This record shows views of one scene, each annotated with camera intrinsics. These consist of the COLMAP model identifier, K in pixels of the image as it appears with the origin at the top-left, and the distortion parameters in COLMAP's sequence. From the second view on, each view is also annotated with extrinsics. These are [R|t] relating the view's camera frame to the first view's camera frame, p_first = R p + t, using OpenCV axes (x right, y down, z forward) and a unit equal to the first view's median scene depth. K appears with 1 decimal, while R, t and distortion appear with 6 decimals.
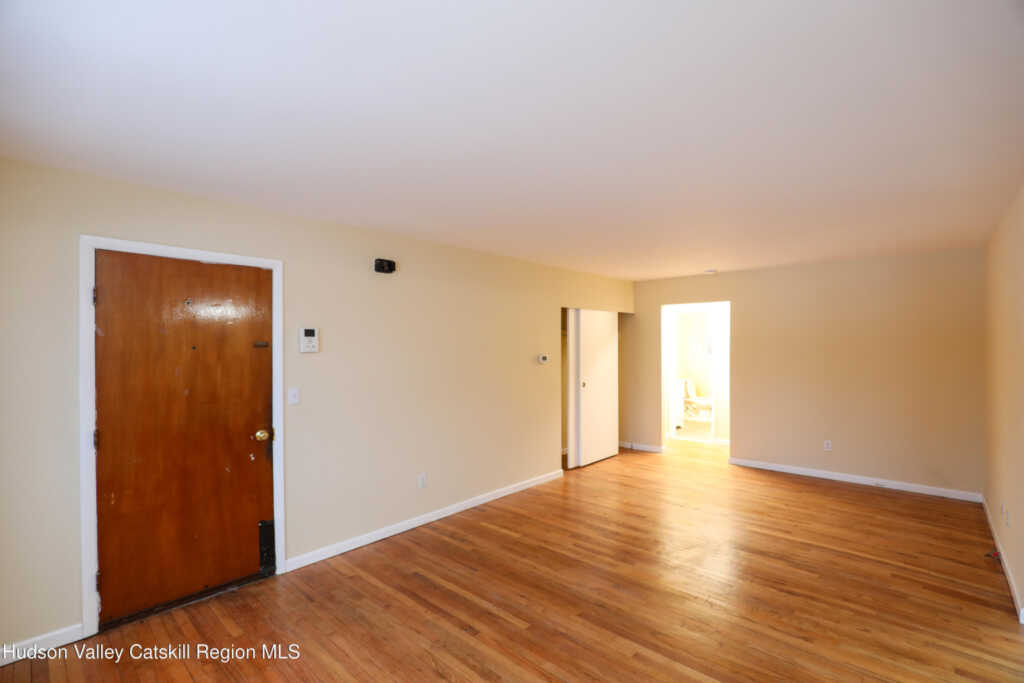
lens RADIAL K [[470.2, 0, 506.8], [0, 470.2, 345.7], [0, 0, 1]] dist [-0.028881, 0.000633]
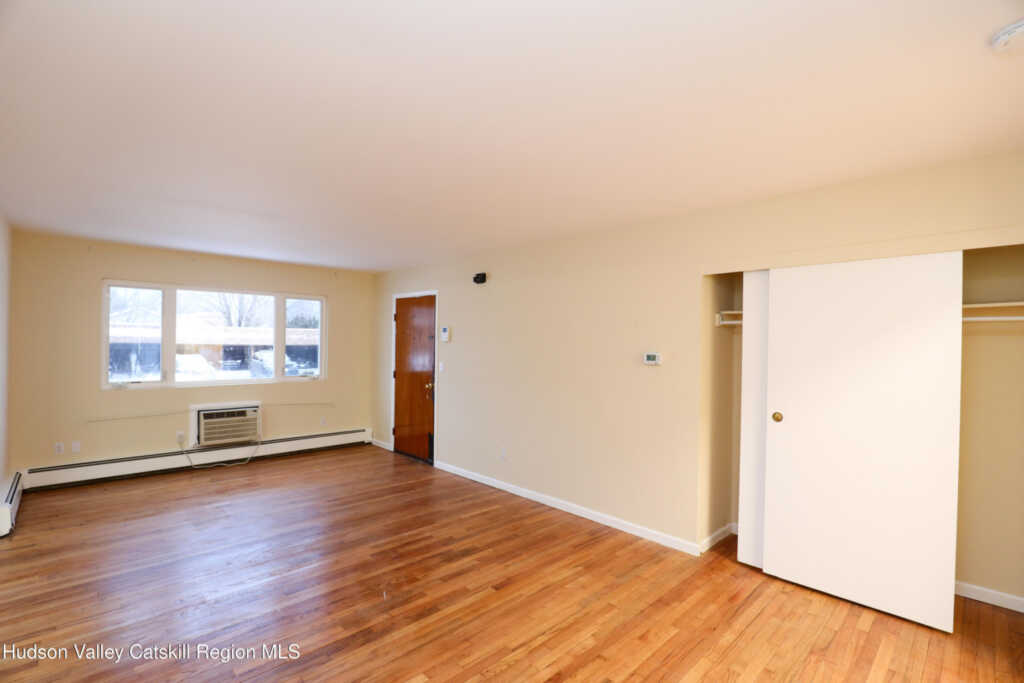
lens RADIAL K [[471.9, 0, 508.8], [0, 471.9, 343.9], [0, 0, 1]] dist [-0.025623, 0.000276]
pose [[-0.061746, 0.003950, -0.998084, 1.095132], [-0.015498, 0.999868, 0.004916, 0.009197], [0.997972, 0.015771, -0.061677, 1.183754]]
